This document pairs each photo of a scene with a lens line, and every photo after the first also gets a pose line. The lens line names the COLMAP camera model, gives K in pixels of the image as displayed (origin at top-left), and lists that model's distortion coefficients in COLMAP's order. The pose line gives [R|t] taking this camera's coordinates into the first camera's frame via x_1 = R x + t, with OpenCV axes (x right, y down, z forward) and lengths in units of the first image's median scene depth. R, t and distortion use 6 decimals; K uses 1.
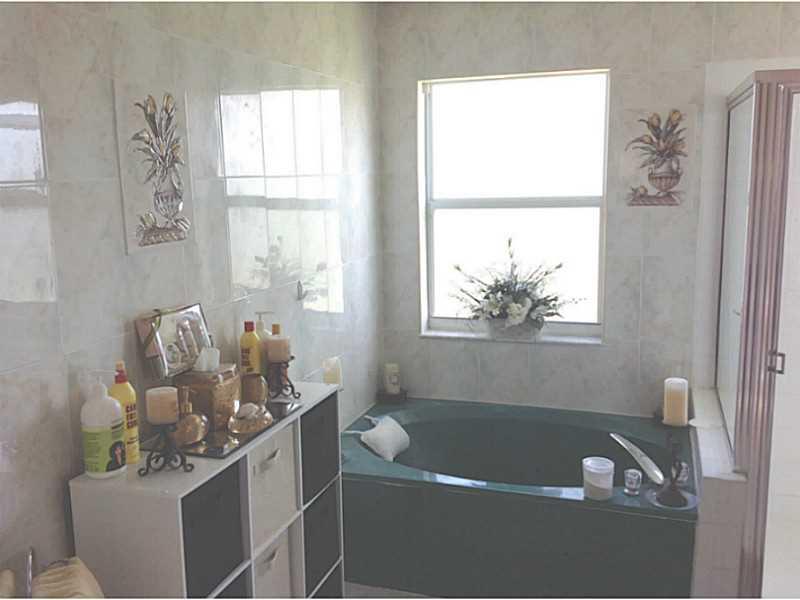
lens RADIAL K [[770.8, 0, 399.8], [0, 770.8, 292.4], [0, 0, 1]] dist [0.092556, 0.000000]
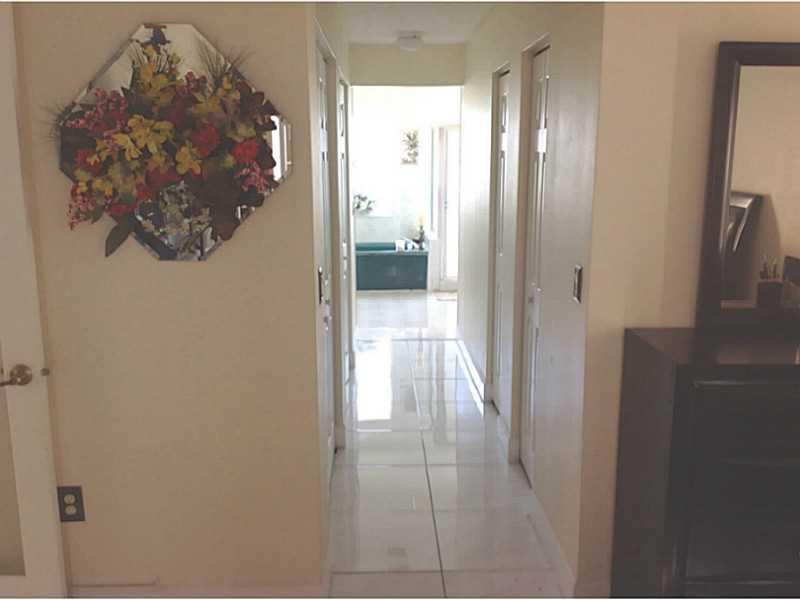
lens RADIAL K [[770.8, 0, 403.1], [0, 770.8, 298.6], [0, 0, 1]] dist [0.092556, 0.000000]
pose [[0.940267, -0.052136, 0.336421, -0.667503], [0.044164, 0.998534, 0.031310, 0.286075], [-0.337560, -0.014582, 0.941191, -1.641444]]
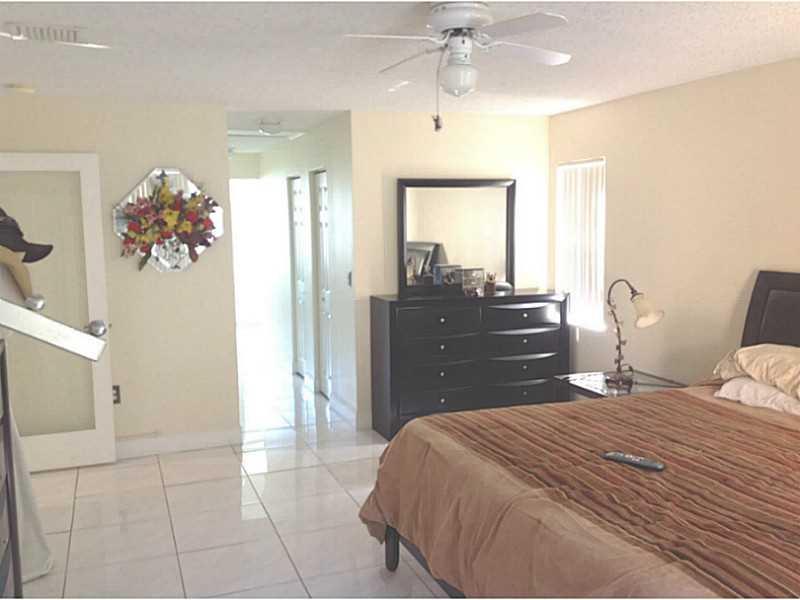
lens RADIAL K [[770.8, 0, 400.7], [0, 770.8, 300.0], [0, 0, 1]] dist [0.092556, 0.000000]
pose [[0.786078, -0.065777, 0.614617, -2.321295], [0.107173, 0.993766, -0.030718, 0.676581], [-0.608765, 0.090017, 0.788227, -3.925179]]
